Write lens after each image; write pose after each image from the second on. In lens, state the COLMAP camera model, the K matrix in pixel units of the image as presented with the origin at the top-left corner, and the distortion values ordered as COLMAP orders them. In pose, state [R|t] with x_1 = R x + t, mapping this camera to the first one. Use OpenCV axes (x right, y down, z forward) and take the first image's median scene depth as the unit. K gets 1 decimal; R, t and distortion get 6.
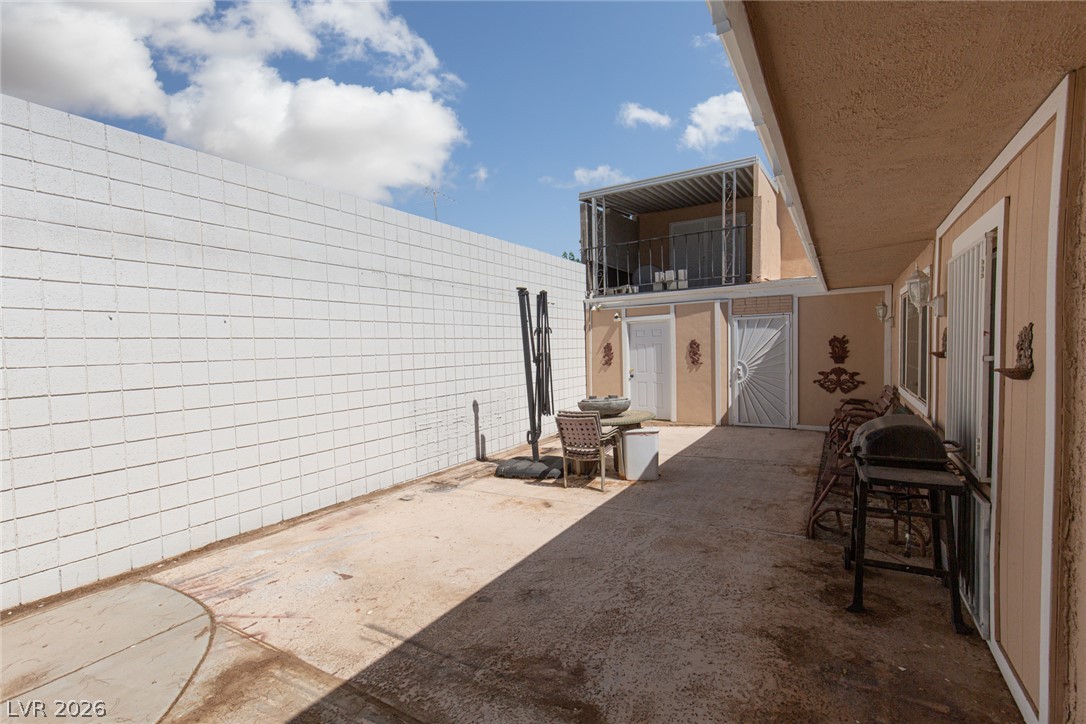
lens RADIAL K [[495.4, 0, 537.7], [0, 495.4, 366.4], [0, 0, 1]] dist [0.009084, -0.002199]
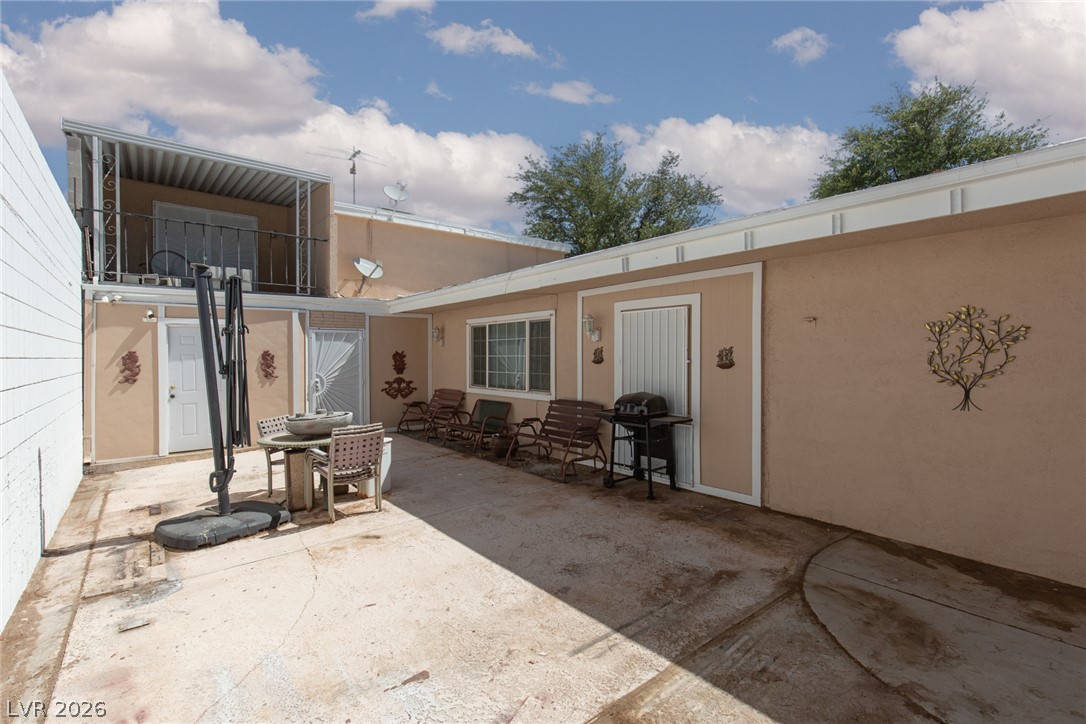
lens RADIAL K [[495.4, 0, 558.0], [0, 495.4, 362.1], [0, 0, 1]] dist [0.009084, -0.002199]
pose [[0.319369, 0.010913, 0.947568, -0.484125], [0.033885, 0.999163, -0.022927, 0.006815], [-0.947024, 0.039430, 0.318732, 0.290379]]
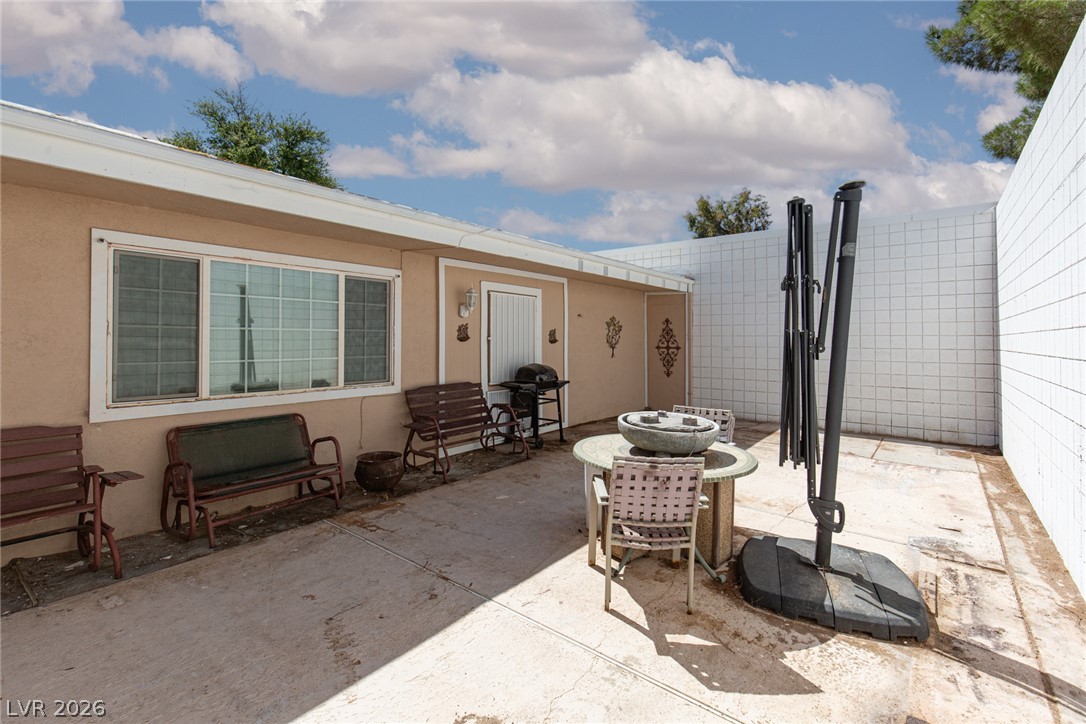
lens RADIAL K [[495.4, 0, 534.6], [0, 495.4, 343.6], [0, 0, 1]] dist [0.009084, -0.002199]
pose [[-0.991734, 0.020186, 0.126715, 0.183496], [0.025967, 0.998688, 0.044136, -0.040192], [-0.125657, 0.047061, -0.990957, 1.363990]]
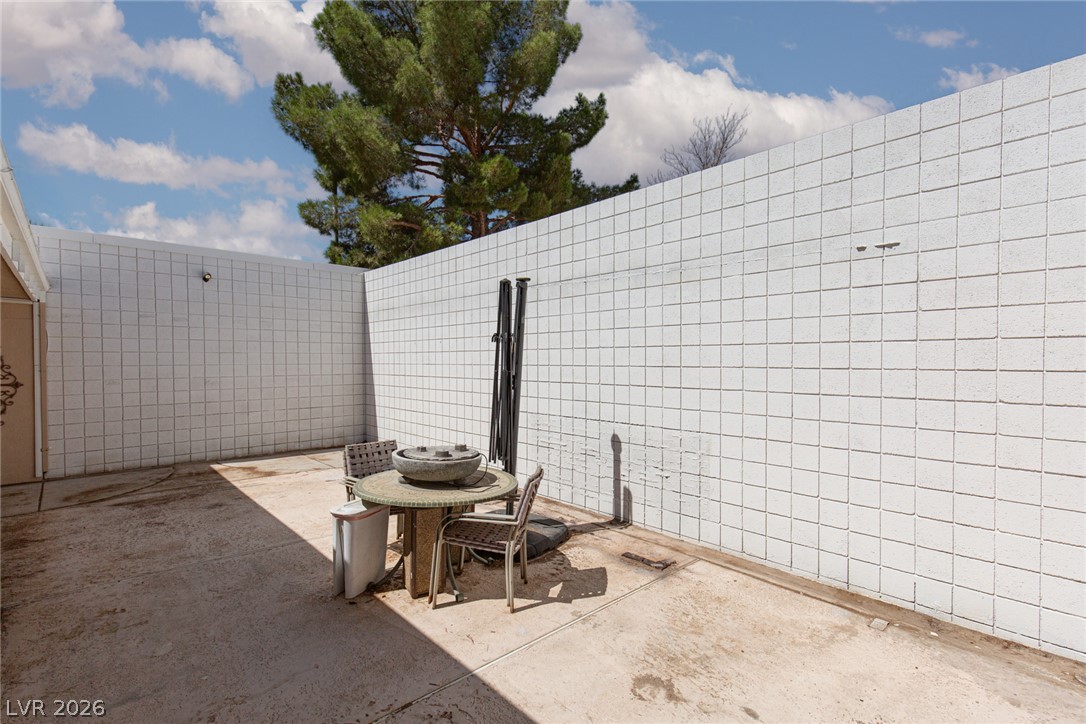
lens RADIAL K [[495.4, 0, 551.4], [0, 495.4, 363.2], [0, 0, 1]] dist [0.009084, -0.002199]
pose [[-0.255186, 0.032527, -0.966345, 0.596727], [-0.028072, 0.998763, 0.041032, -0.061251], [0.966484, 0.037598, -0.253957, 1.128566]]
